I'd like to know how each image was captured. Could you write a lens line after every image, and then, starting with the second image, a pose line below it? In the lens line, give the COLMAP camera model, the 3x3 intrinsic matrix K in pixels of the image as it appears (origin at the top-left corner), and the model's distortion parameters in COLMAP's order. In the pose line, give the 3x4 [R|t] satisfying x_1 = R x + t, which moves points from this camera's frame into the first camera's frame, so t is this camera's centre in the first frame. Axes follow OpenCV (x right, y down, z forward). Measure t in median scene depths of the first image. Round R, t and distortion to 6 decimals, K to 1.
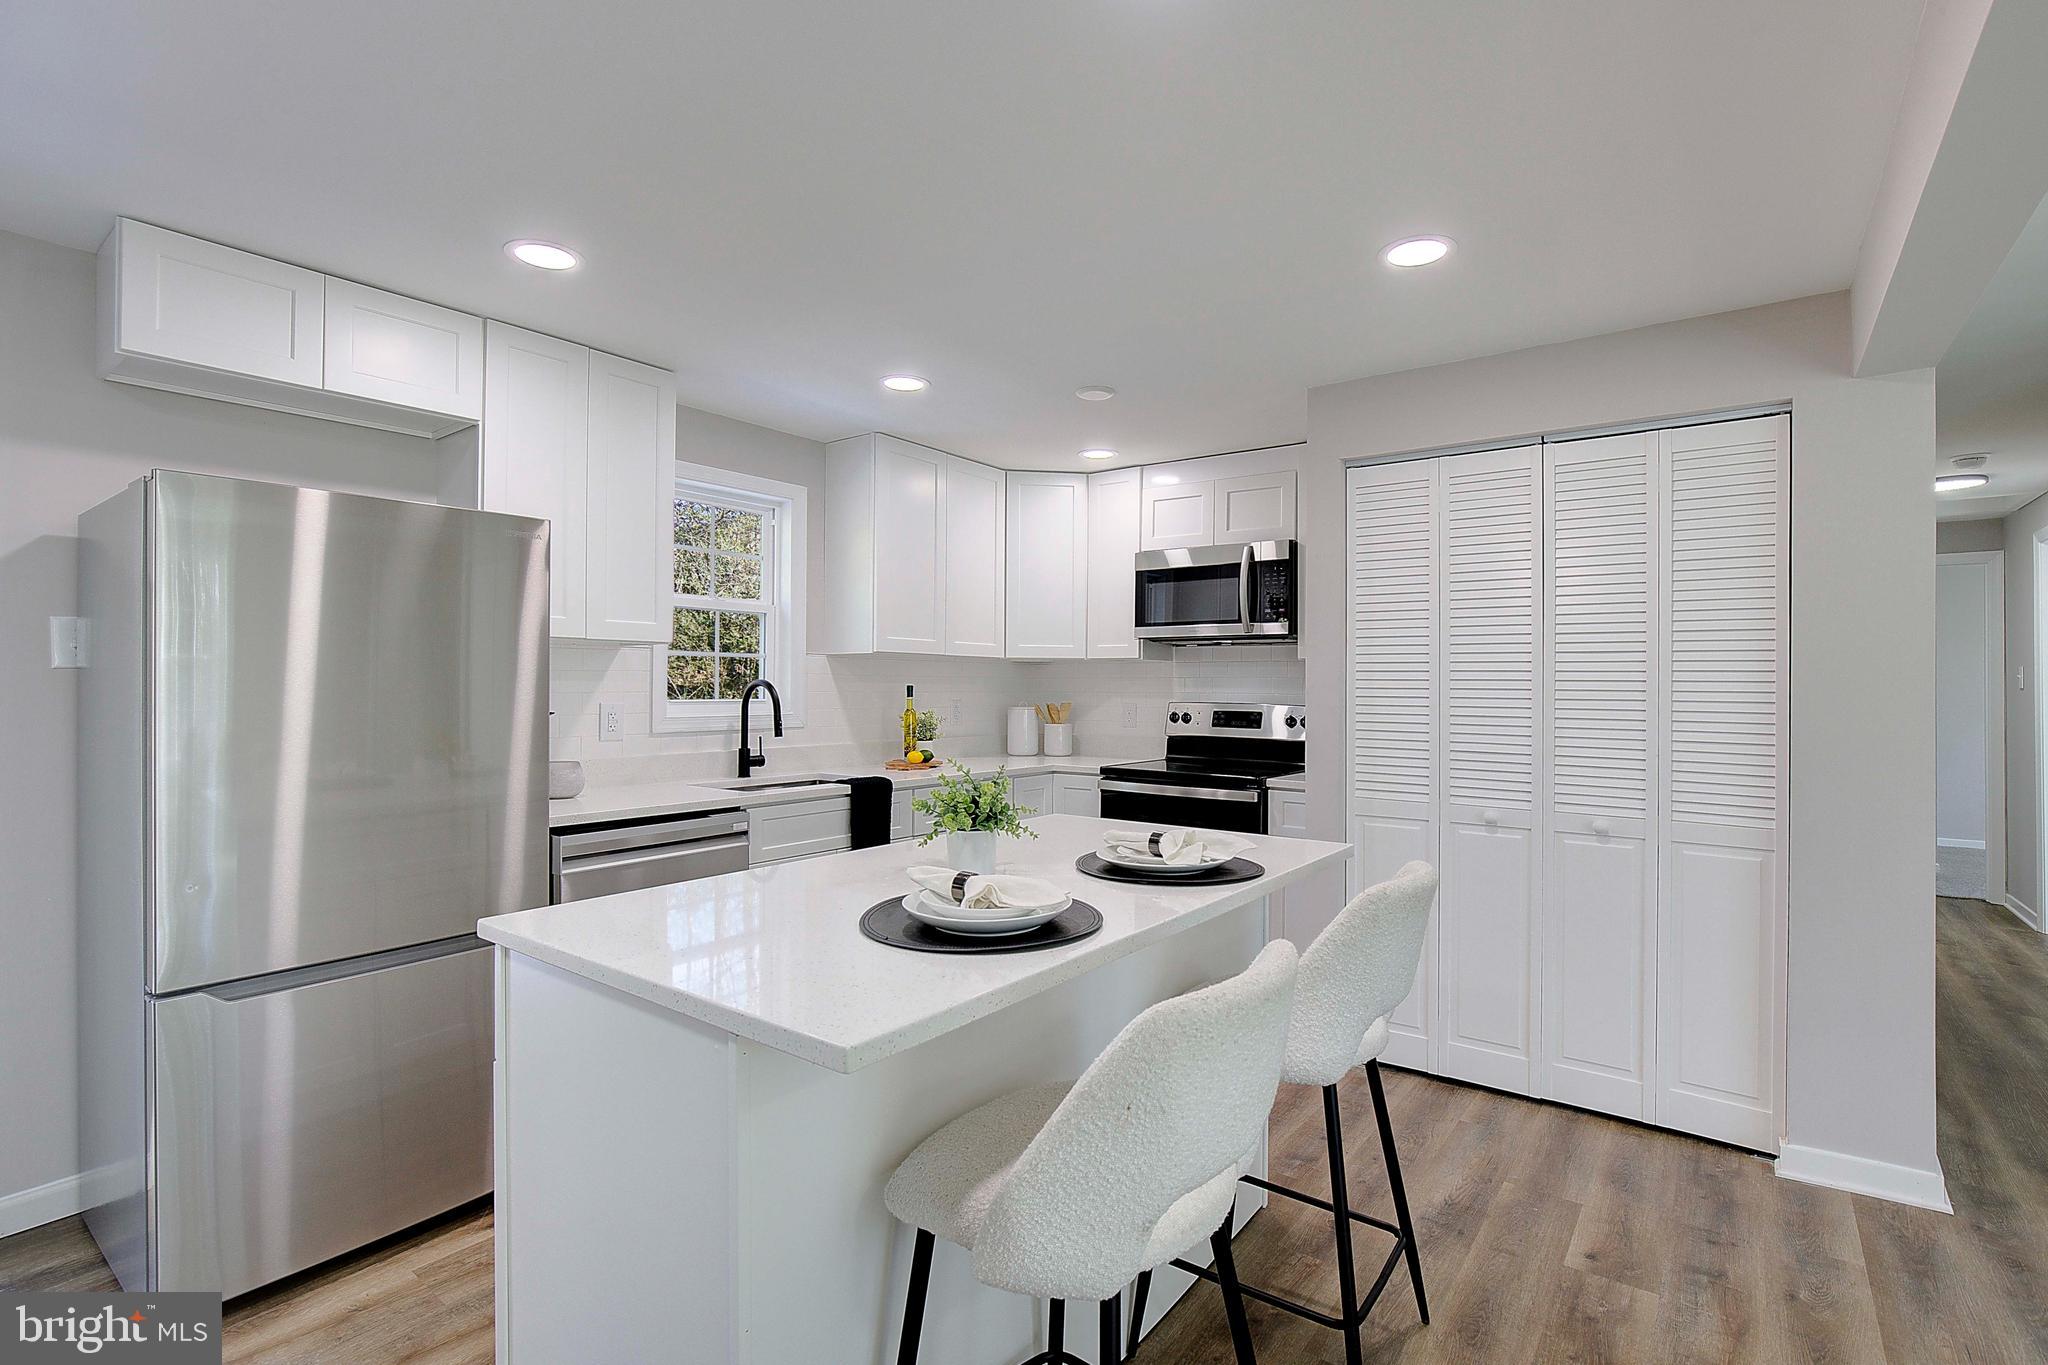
lens RADIAL K [[956.6, 0, 1050.9], [0, 956.6, 673.9], [0, 0, 1]] dist [-0.013767, 0.000334]
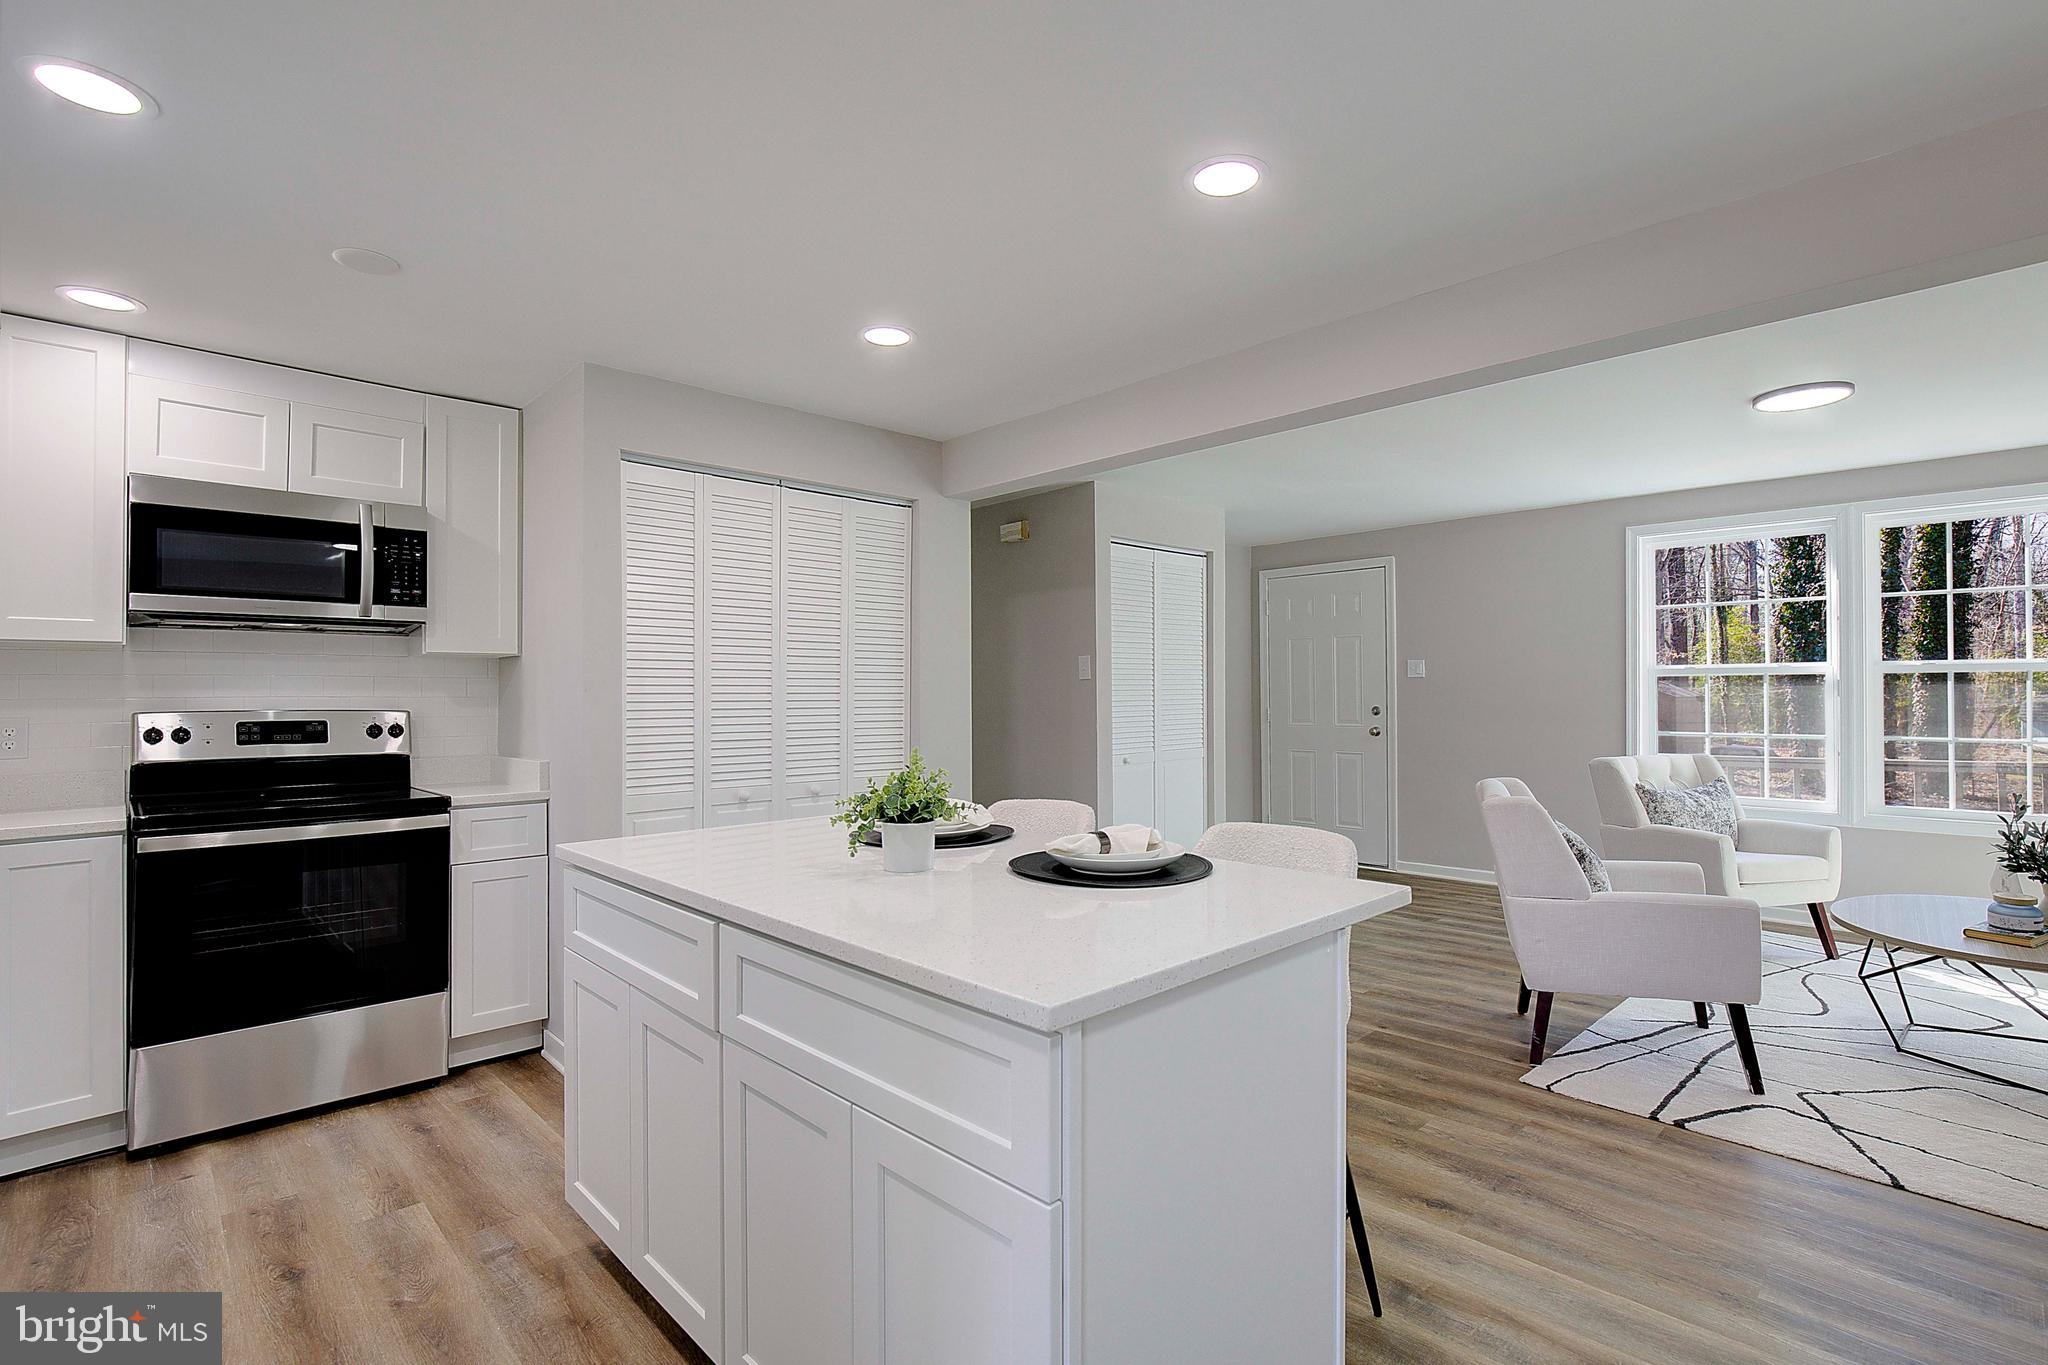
lens RADIAL K [[953.4, 0, 1050.9], [0, 953.4, 691.4], [0, 0, 1]] dist [-0.018962, 0.000243]
pose [[0.145858, -0.004278, 0.989296, -0.492628], [-0.001171, 0.999989, 0.004497, 0.014205], [-0.989305, -0.001815, 0.145852, 0.358834]]
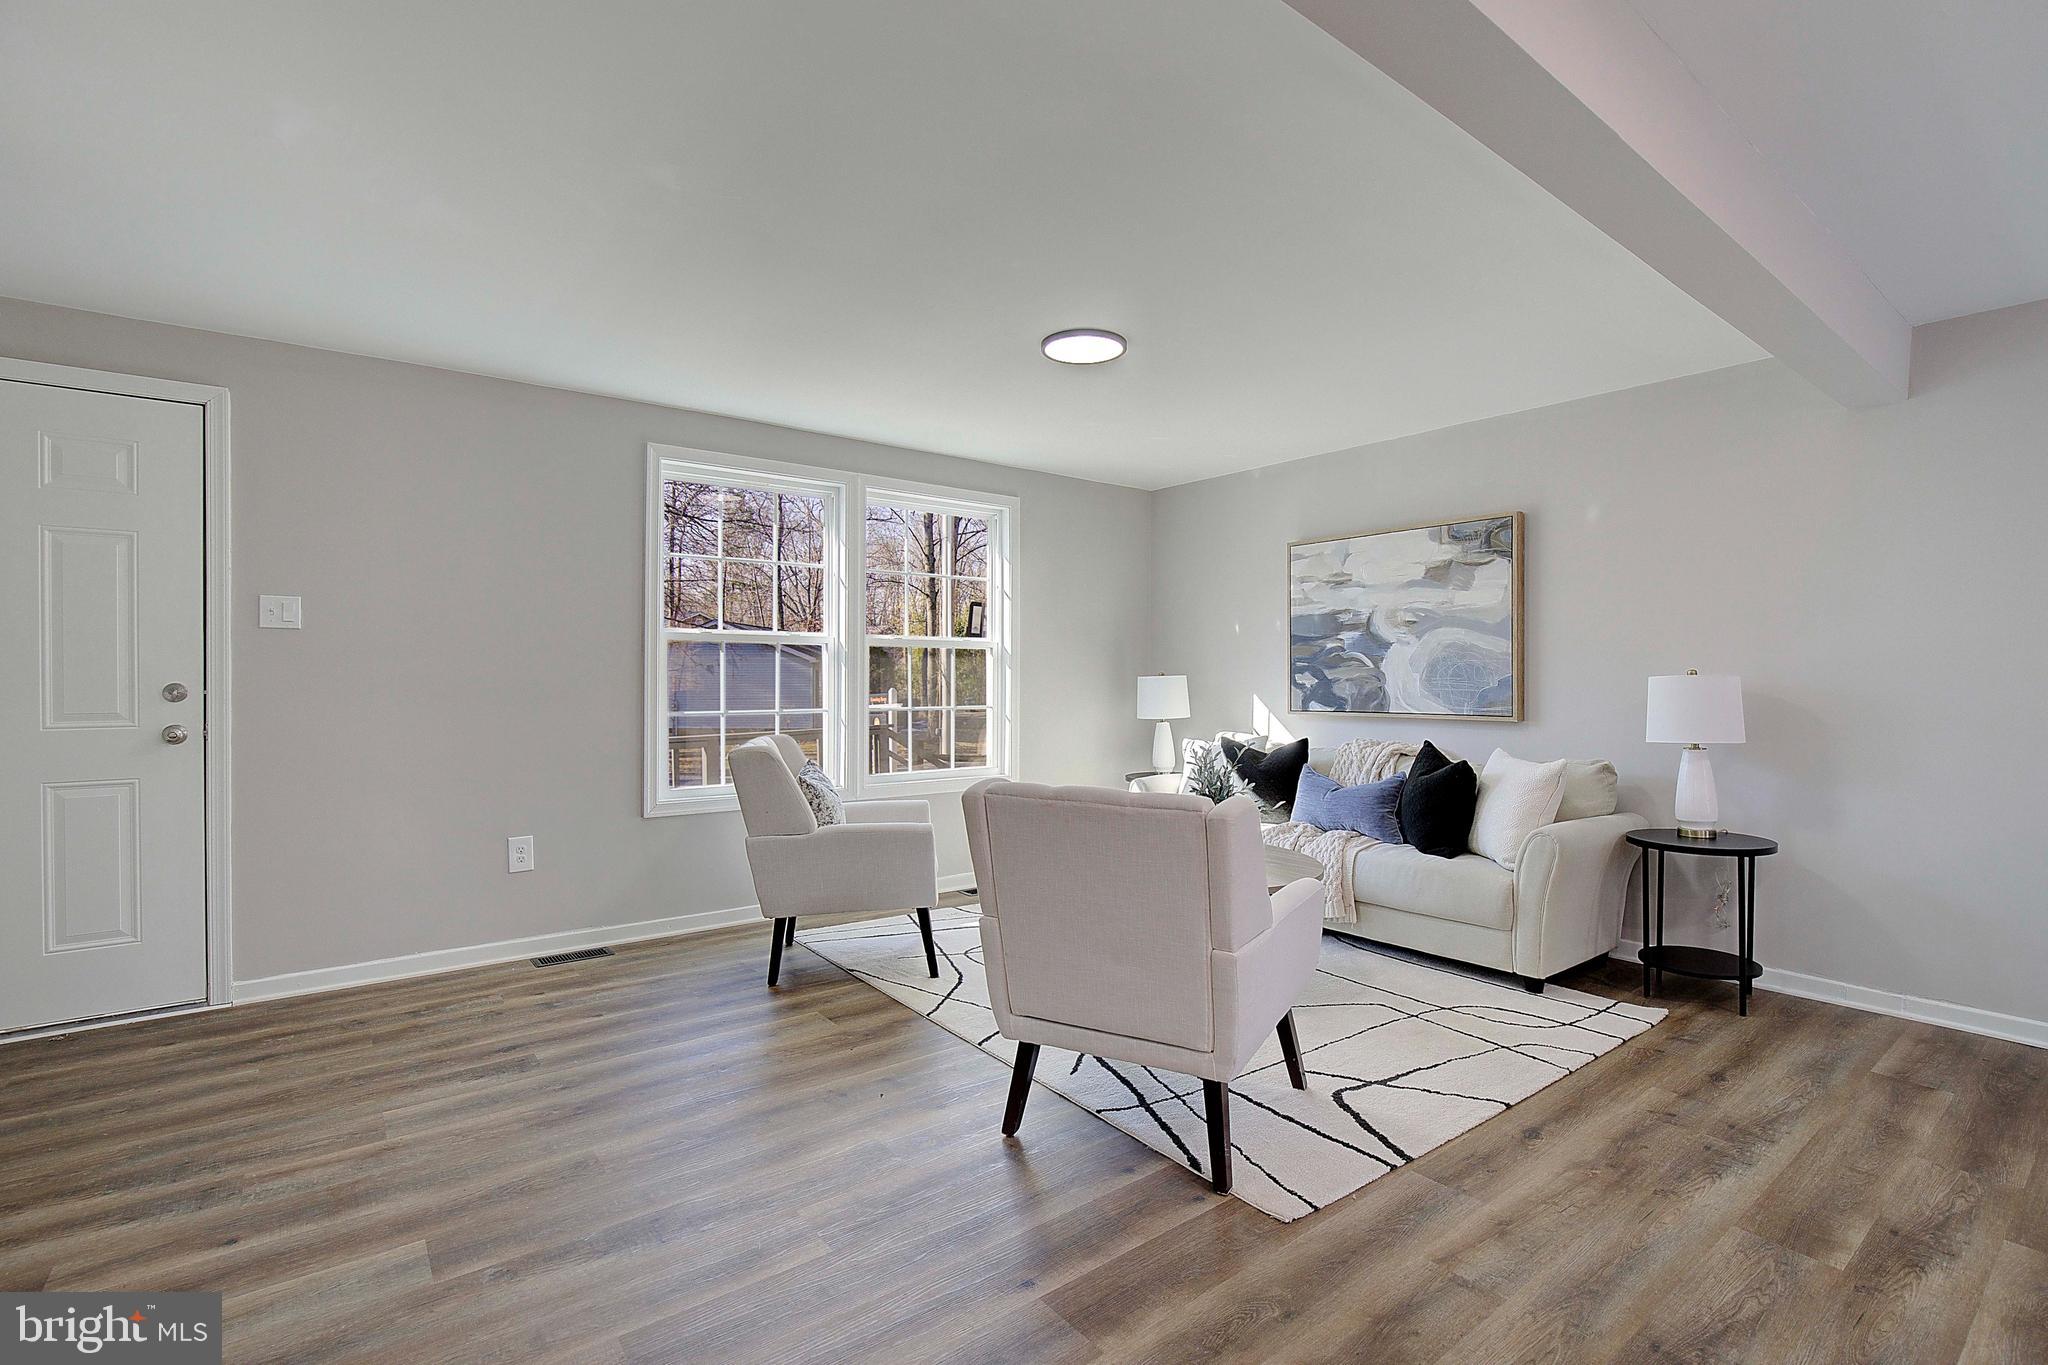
lens RADIAL K [[941.7, 0, 1047.2], [0, 941.7, 685.1], [0, 0, 1]] dist [-0.019411, 0.000719]
pose [[-0.965275, -0.008789, 0.261086, 0.316651], [-0.008381, 0.999961, 0.002676, 0.041284], [-0.261100, 0.000395, -0.965312, 0.617363]]
